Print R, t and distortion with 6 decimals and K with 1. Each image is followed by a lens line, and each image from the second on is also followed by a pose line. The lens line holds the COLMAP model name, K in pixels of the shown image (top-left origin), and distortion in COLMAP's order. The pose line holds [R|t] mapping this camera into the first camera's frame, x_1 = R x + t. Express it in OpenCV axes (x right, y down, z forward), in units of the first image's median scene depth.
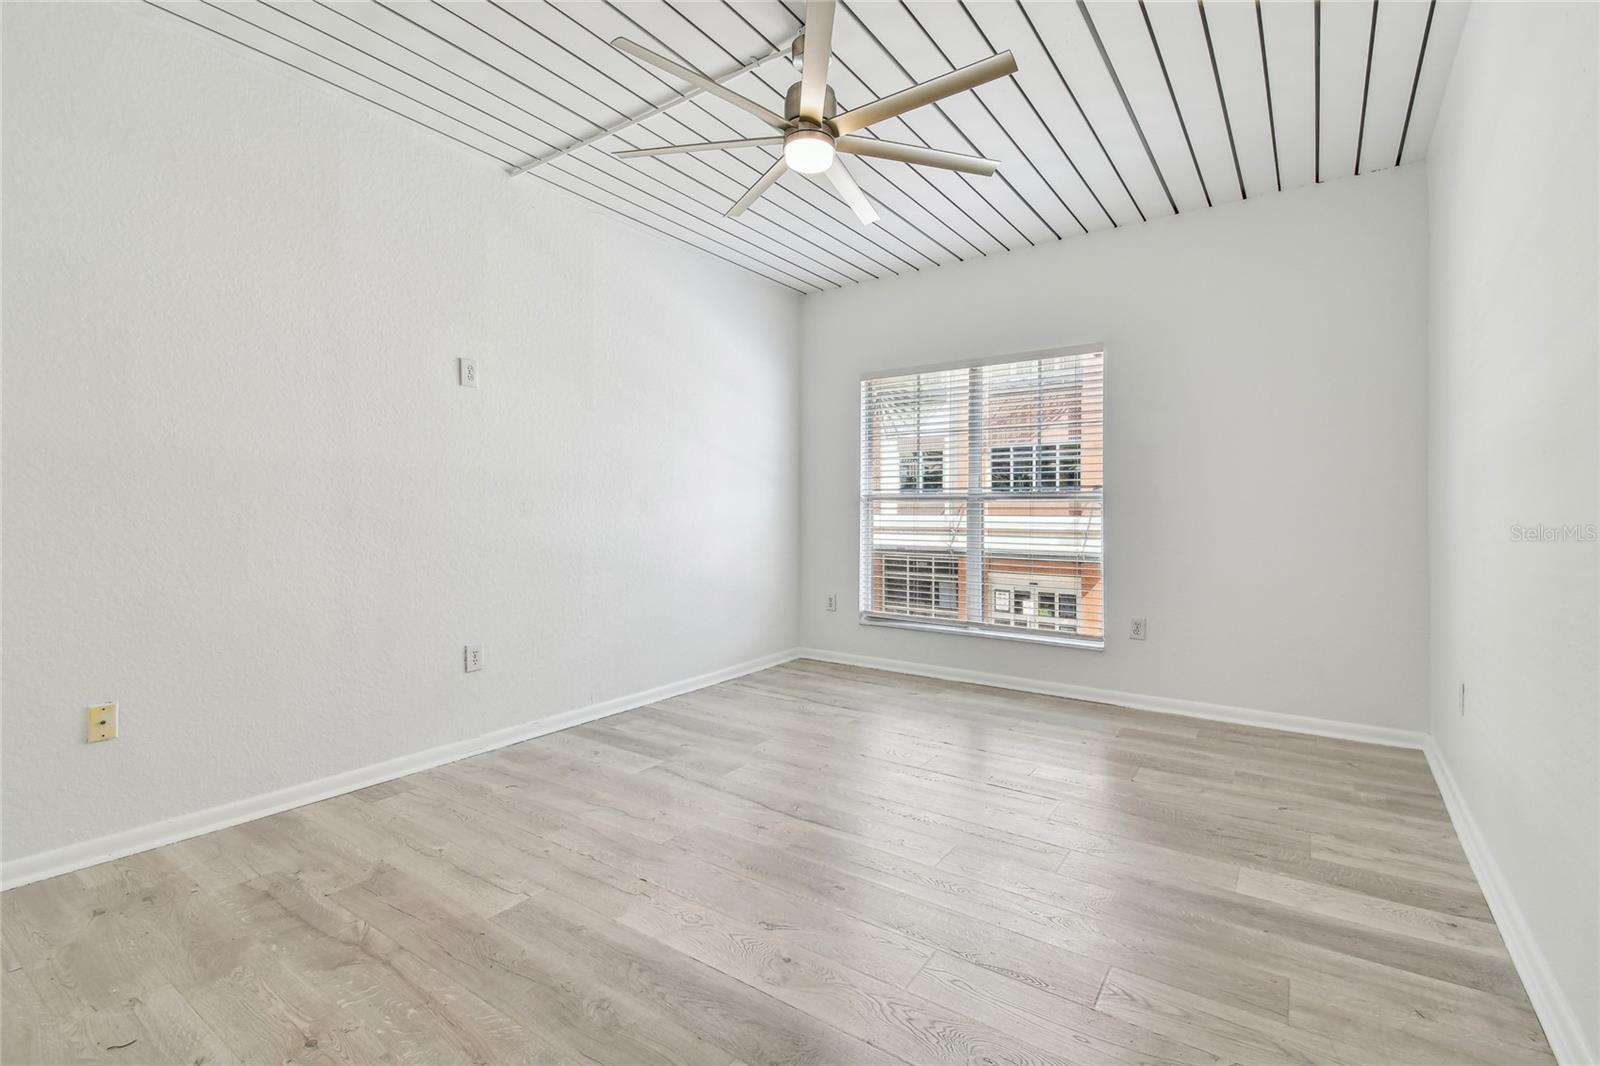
lens RADIAL K [[703.0, 0, 808.9], [0, 703.0, 505.7], [0, 0, 1]] dist [0.036219, -0.012572]
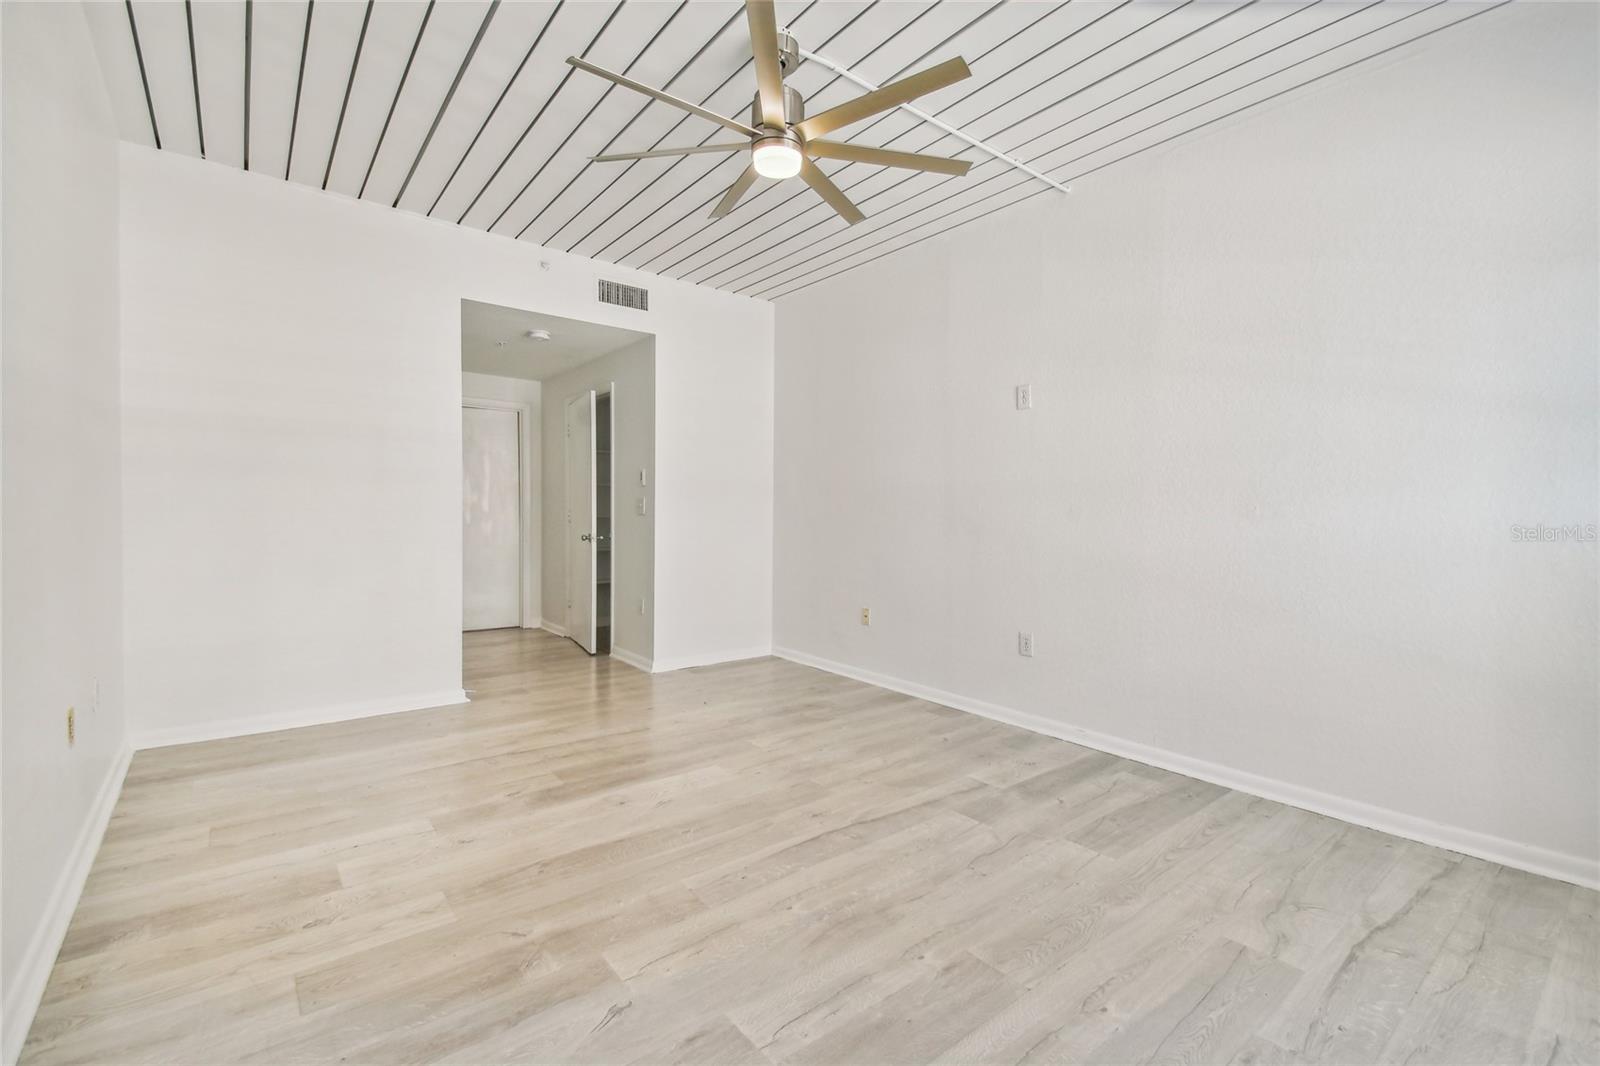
lens RADIAL K [[703.0, 0, 803.1], [0, 703.0, 516.3], [0, 0, 1]] dist [0.036219, -0.012572]
pose [[-0.290061, -0.001628, -0.957007, 0.798829], [-0.000685, 0.999999, -0.001494, 0.015073], [0.957008, 0.000223, -0.290062, 1.102496]]
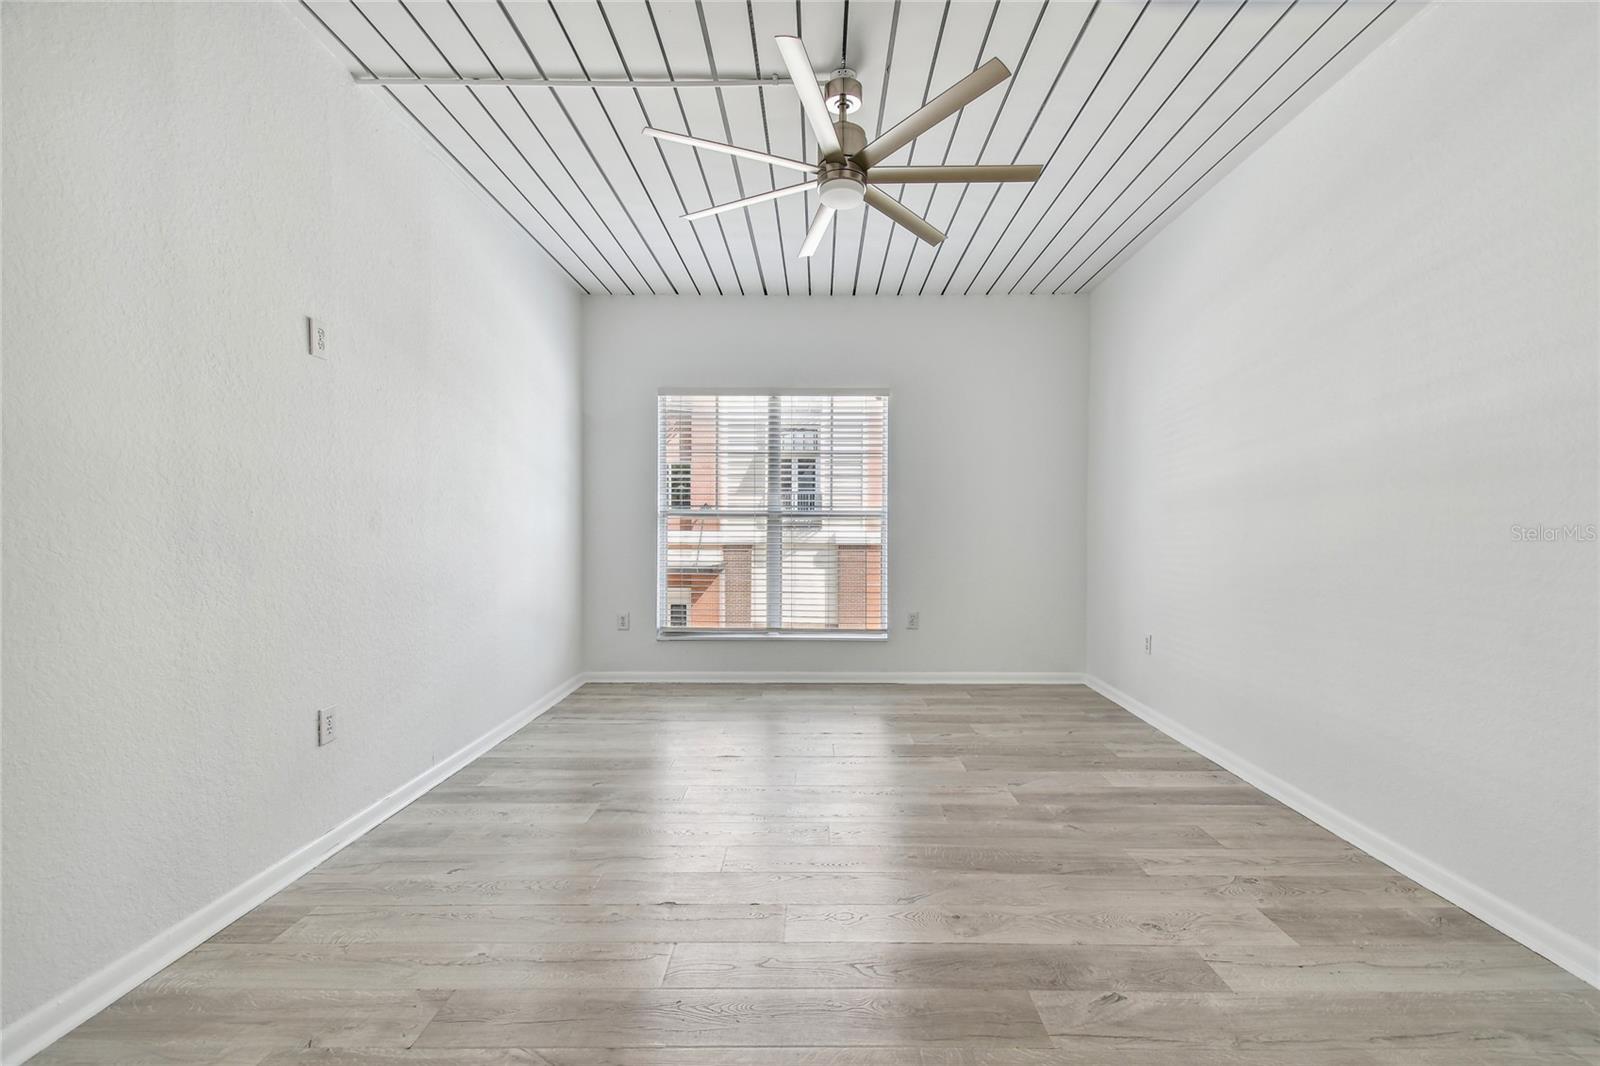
lens RADIAL K [[703.0, 0, 810.6], [0, 703.0, 531.0], [0, 0, 1]] dist [0.036219, -0.012572]
pose [[0.829519, -0.005204, 0.558454, -0.525831], [-0.003318, 0.999893, 0.014248, -0.000634], [-0.558469, -0.013672, 0.829413, 0.111819]]
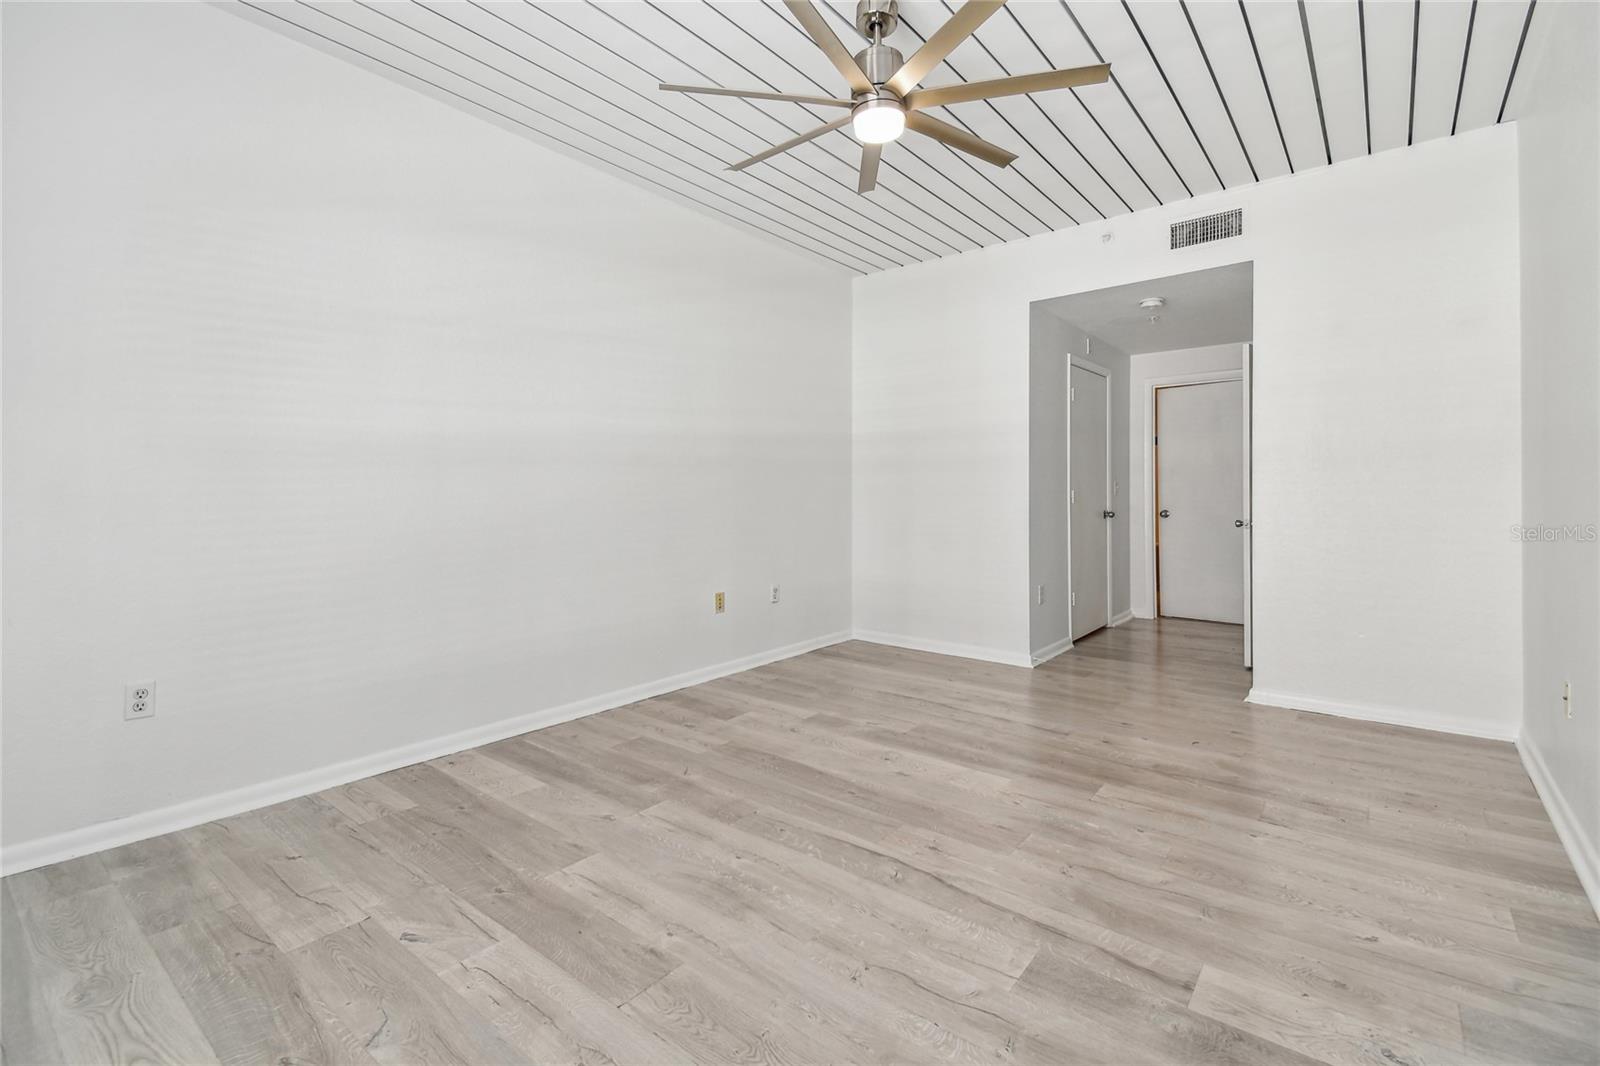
lens RADIAL K [[703.0, 0, 812.1], [0, 703.0, 501.4], [0, 0, 1]] dist [0.036219, -0.012572]
pose [[-0.997948, -0.002254, 0.063993, 0.024277], [-0.002129, 0.999996, 0.002022, 0.015710], [-0.063997, 0.001881, -0.997948, 1.628436]]
